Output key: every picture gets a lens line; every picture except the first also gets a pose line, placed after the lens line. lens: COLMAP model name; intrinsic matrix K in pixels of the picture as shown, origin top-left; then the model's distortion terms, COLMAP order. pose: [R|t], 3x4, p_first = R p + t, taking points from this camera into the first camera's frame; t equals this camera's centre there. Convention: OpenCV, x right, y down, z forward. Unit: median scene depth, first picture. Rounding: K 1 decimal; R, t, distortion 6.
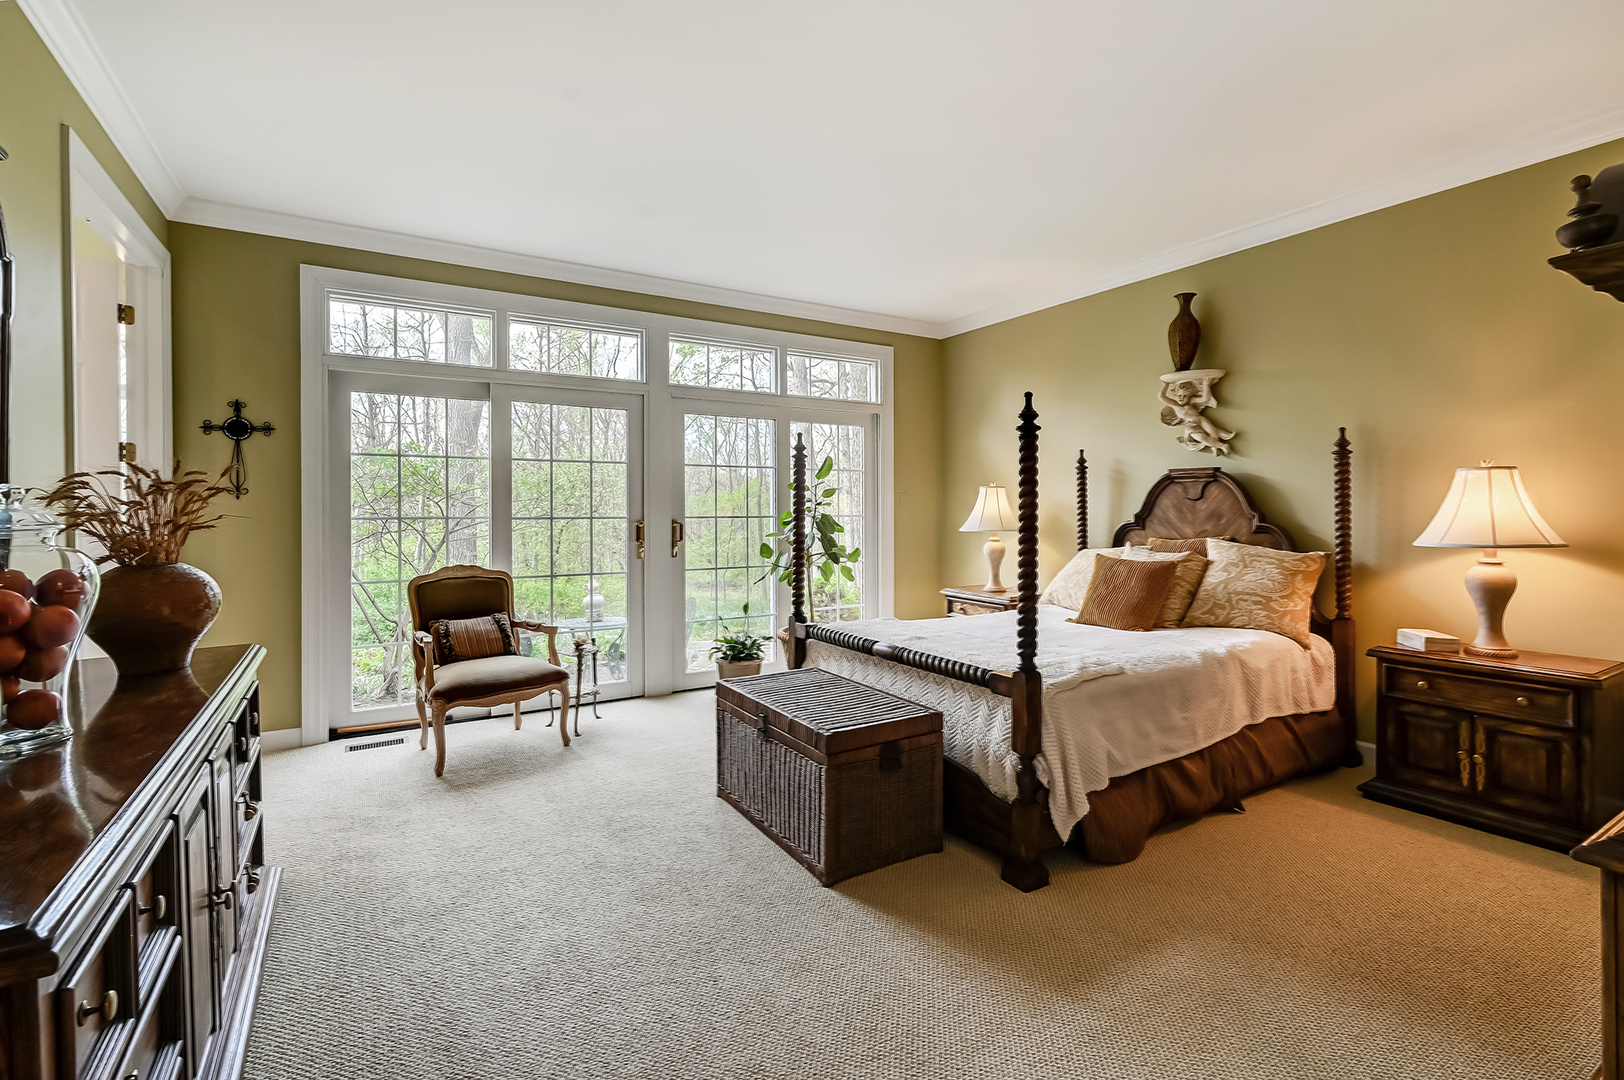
lens RADIAL K [[719.8, 0, 844.5], [0, 719.8, 507.0], [0, 0, 1]] dist [0.001414, 0.000265]
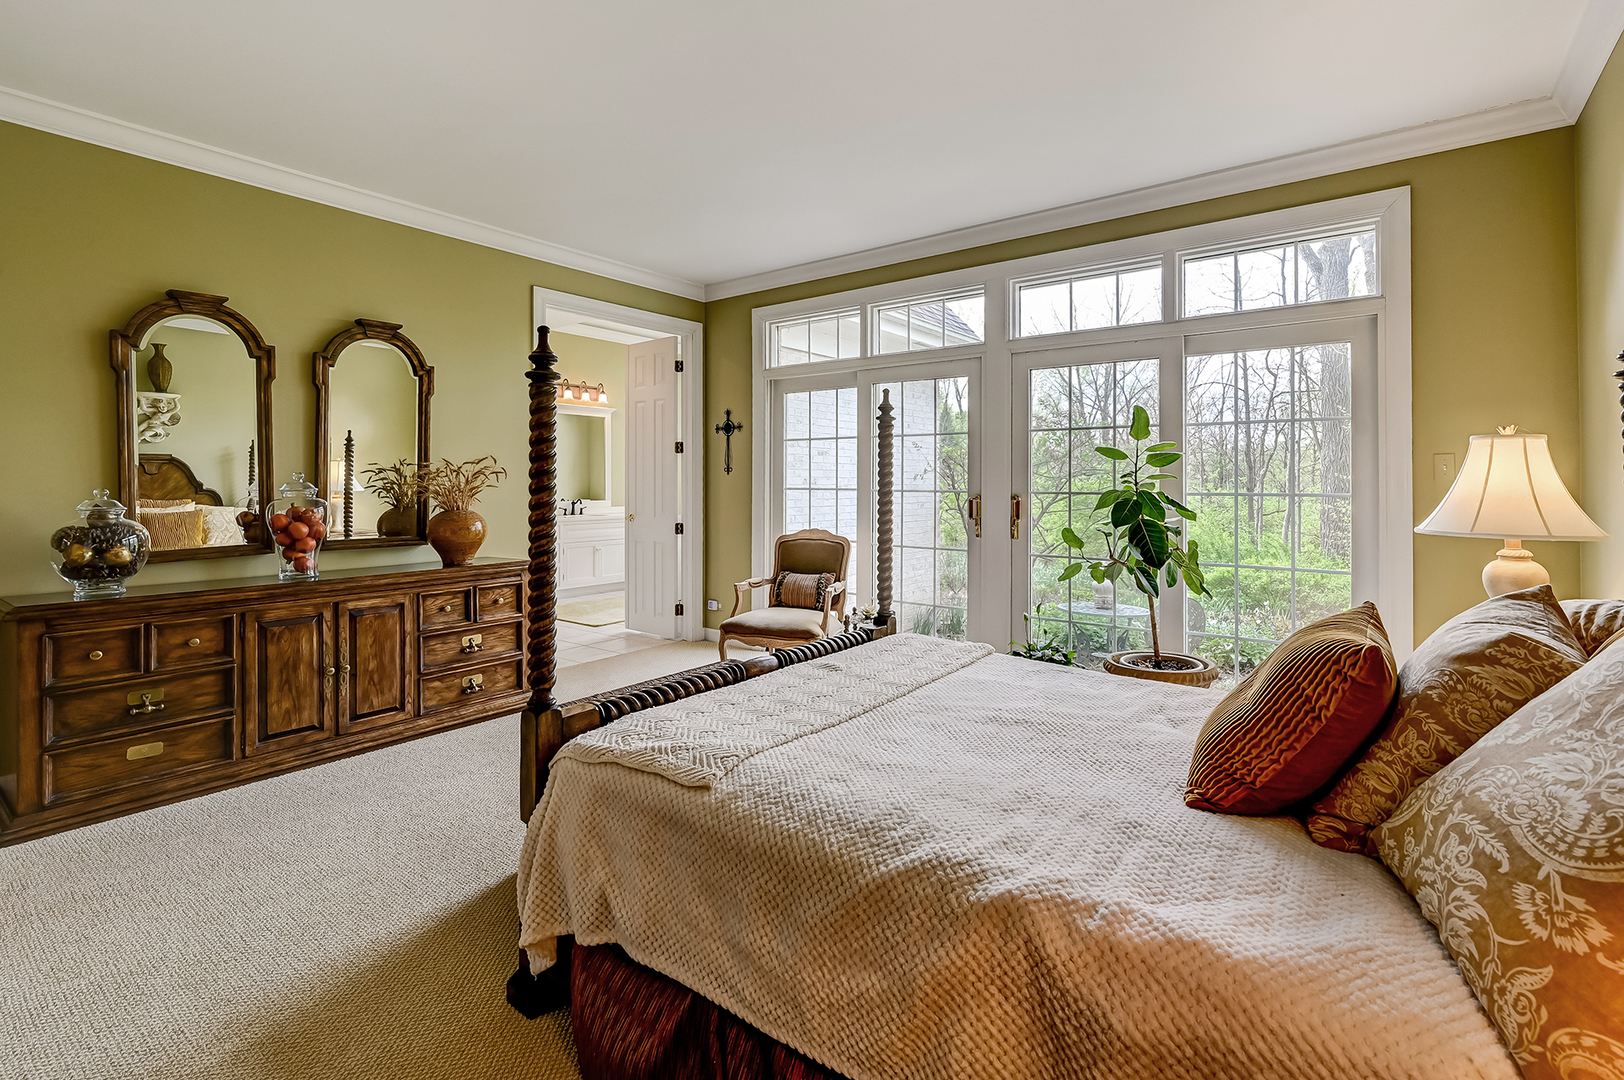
lens RADIAL K [[726.7, 0, 815.1], [0, 726.7, 476.0], [0, 0, 1]] dist [0.000283, 0.000127]
pose [[0.373705, -0.002536, -0.927544, 0.580352], [0.000621, 0.999997, -0.002484, -0.004154], [0.927547, 0.000352, 0.373706, 0.544335]]
